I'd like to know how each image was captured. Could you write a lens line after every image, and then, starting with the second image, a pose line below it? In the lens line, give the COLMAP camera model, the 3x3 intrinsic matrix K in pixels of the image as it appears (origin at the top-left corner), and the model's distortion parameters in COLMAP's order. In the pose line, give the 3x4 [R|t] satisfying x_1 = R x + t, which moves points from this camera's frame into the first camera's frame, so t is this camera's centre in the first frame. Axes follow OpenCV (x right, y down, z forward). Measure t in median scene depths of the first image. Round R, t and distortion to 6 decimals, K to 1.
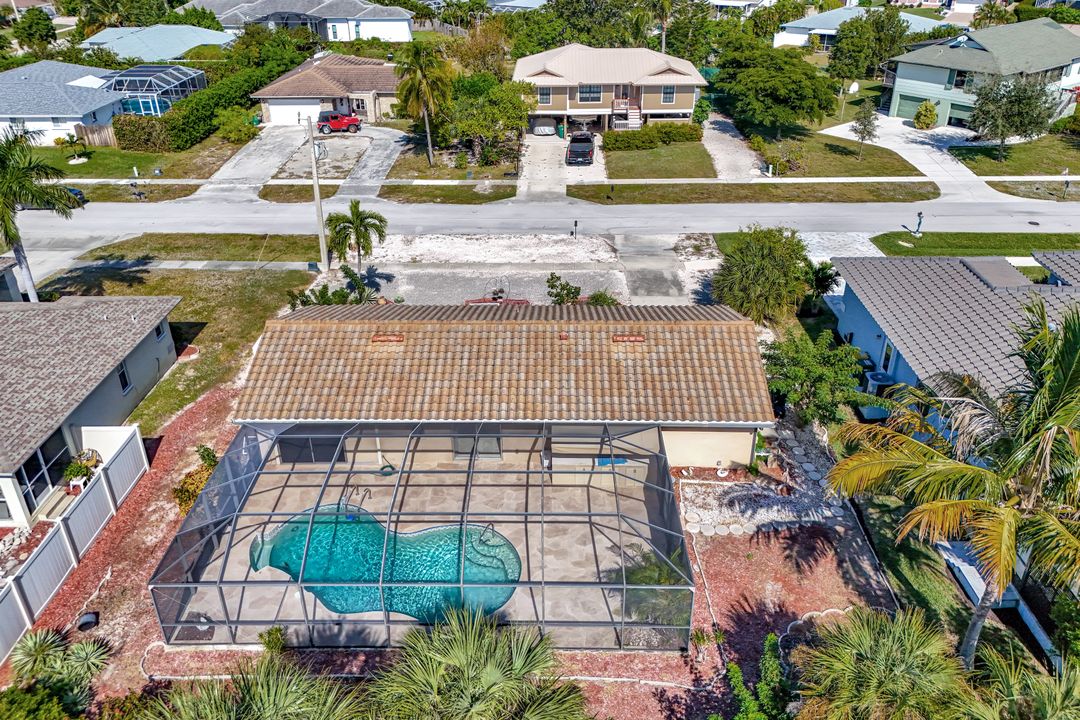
lens RADIAL K [[794.3, 0, 541.4], [0, 794.3, 324.8], [0, 0, 1]] dist [0.114070, -0.164042]
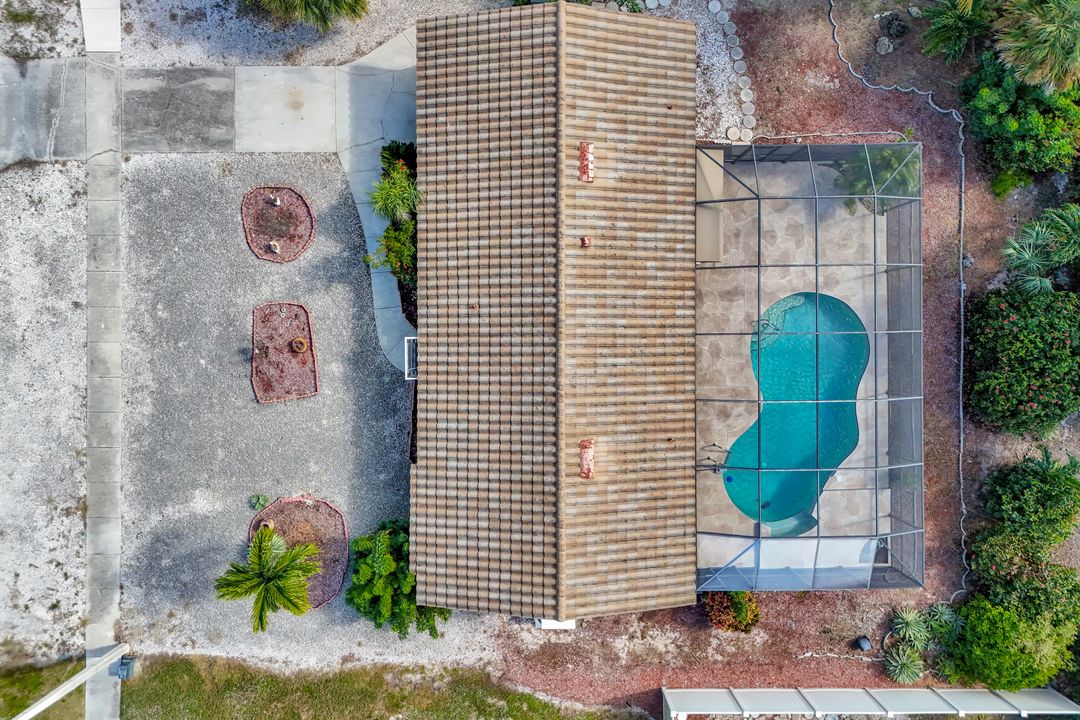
lens RADIAL K [[794.3, 0, 541.4], [0, 794.3, 324.8], [0, 0, 1]] dist [0.114070, -0.164042]
pose [[-0.024177, -0.999548, 0.017856, -0.033188], [0.441969, 0.005334, 0.897015, -0.351789], [-0.896705, 0.029579, 0.441640, 0.328137]]
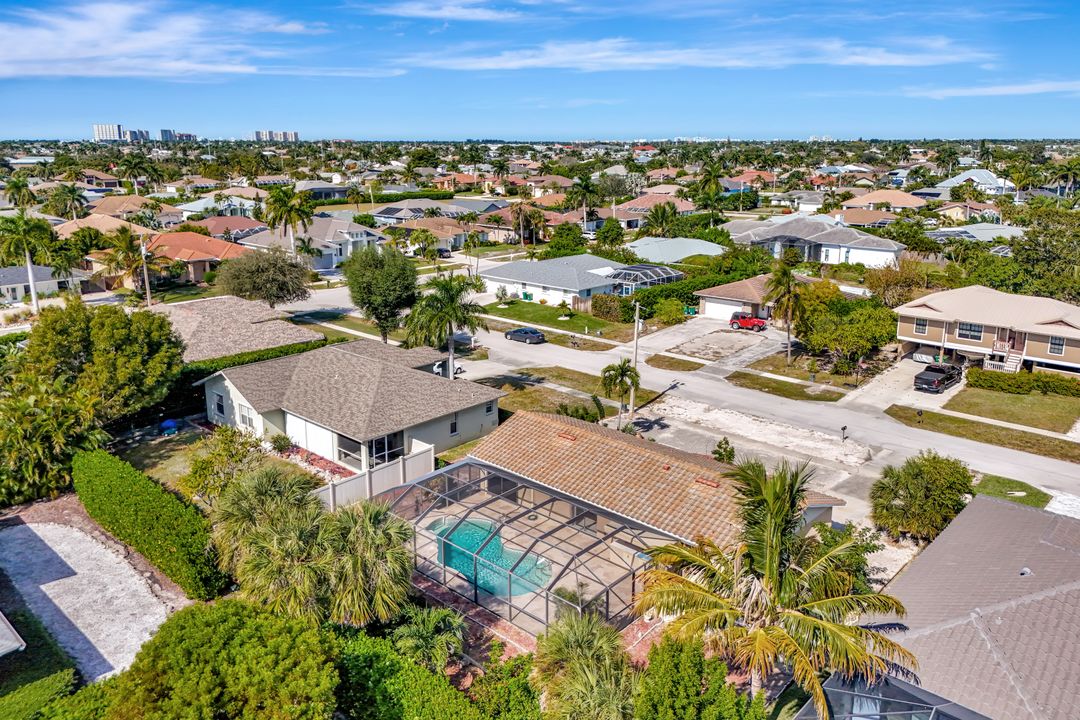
lens RADIAL K [[794.3, 0, 541.4], [0, 794.3, 324.8], [0, 0, 1]] dist [0.114070, -0.164042]
pose [[0.750995, 0.157859, -0.641161, 0.341025], [-0.312886, 0.940146, -0.135013, 0.017577], [0.581472, 0.302005, 0.755436, -0.118128]]
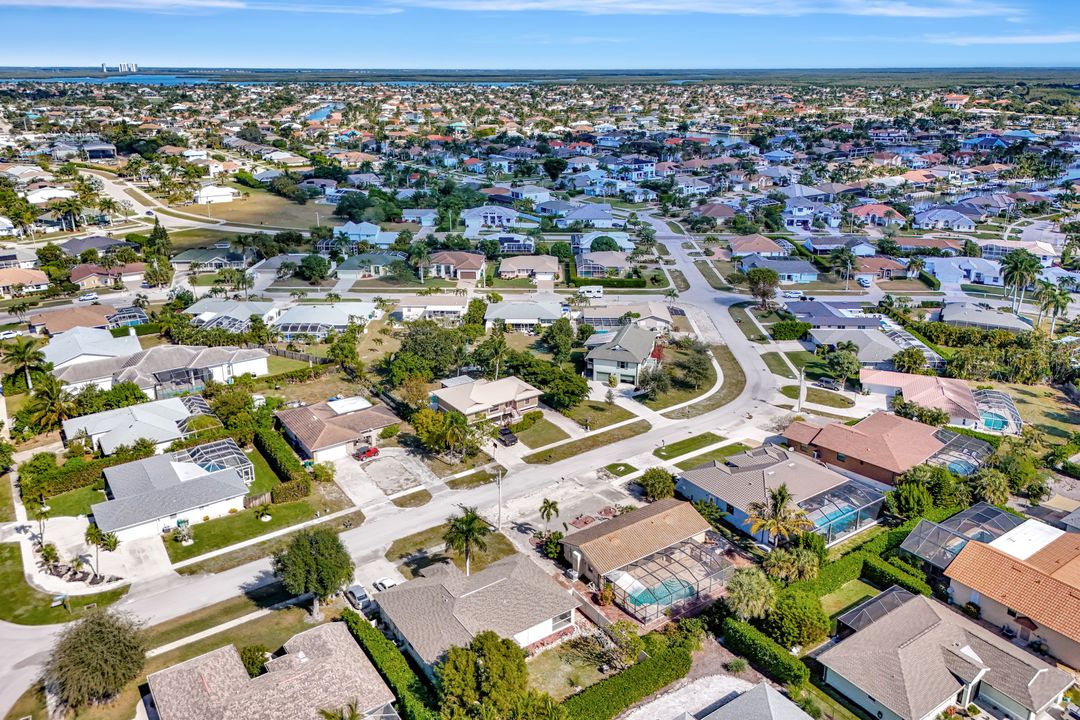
lens RADIAL K [[794.3, 0, 541.4], [0, 794.3, 324.8], [0, 0, 1]] dist [0.114070, -0.164042]
pose [[0.814120, -0.178628, 0.552540, -1.044796], [0.267040, 0.960098, -0.083074, -0.321896], [-0.515653, 0.215182, 0.829336, -0.918206]]
